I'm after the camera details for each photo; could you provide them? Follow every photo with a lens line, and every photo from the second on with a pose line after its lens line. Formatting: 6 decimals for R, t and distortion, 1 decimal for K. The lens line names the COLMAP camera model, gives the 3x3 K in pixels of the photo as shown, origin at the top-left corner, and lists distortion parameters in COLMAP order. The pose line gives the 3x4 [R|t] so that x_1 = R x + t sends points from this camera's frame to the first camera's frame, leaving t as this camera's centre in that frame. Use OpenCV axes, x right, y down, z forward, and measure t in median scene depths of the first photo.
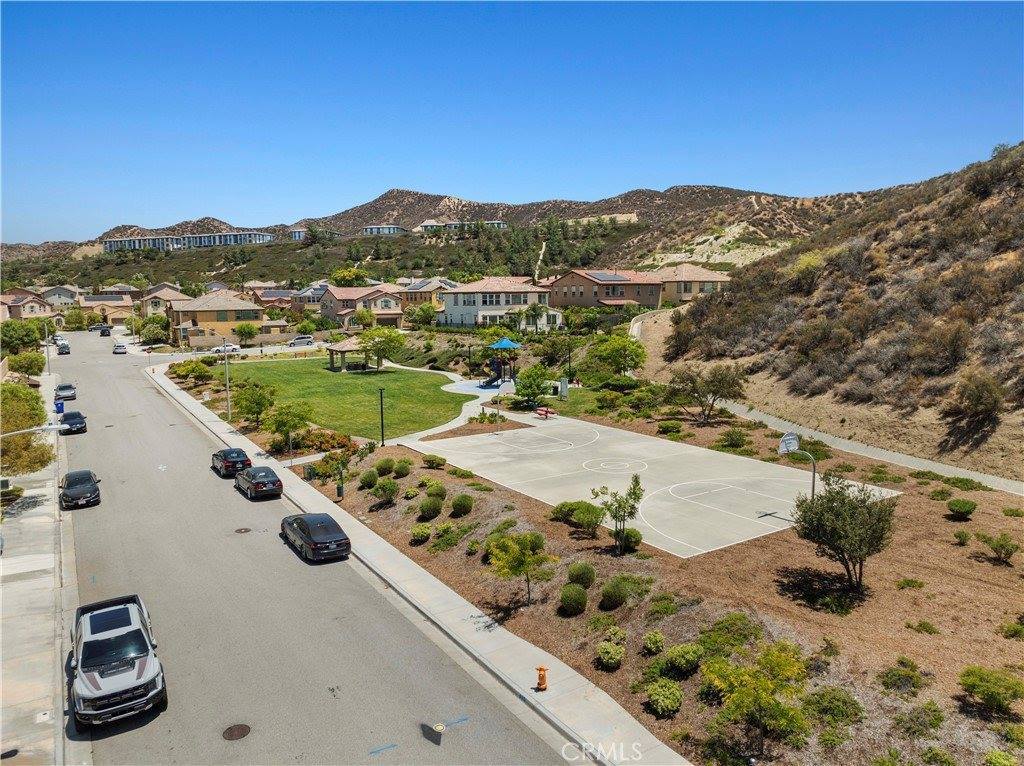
lens RADIAL K [[719.8, 0, 511.2], [0, 719.8, 380.7], [0, 0, 1]] dist [-0.038059, 0.004472]
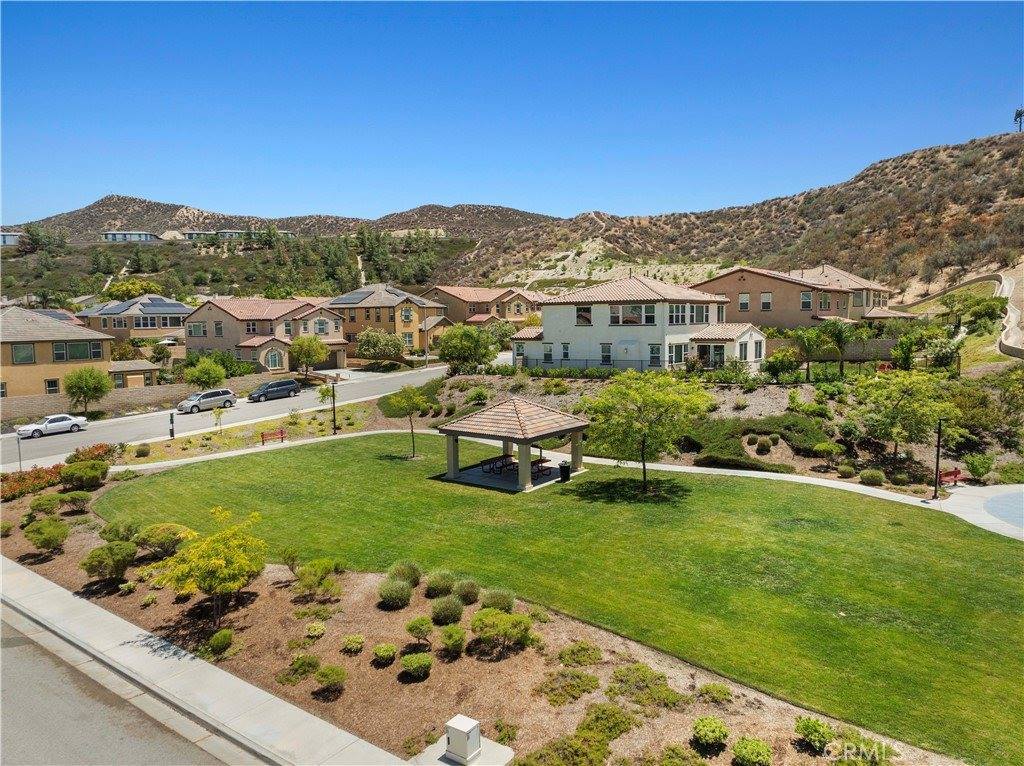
lens RADIAL K [[719.8, 0, 510.4], [0, 719.8, 386.4], [0, 0, 1]] dist [-0.038059, 0.004472]
pose [[0.928700, -0.035892, 0.369092, -0.115713], [0.046721, 0.998699, -0.020442, -0.018478], [-0.367878, 0.036229, 0.929168, 0.188179]]
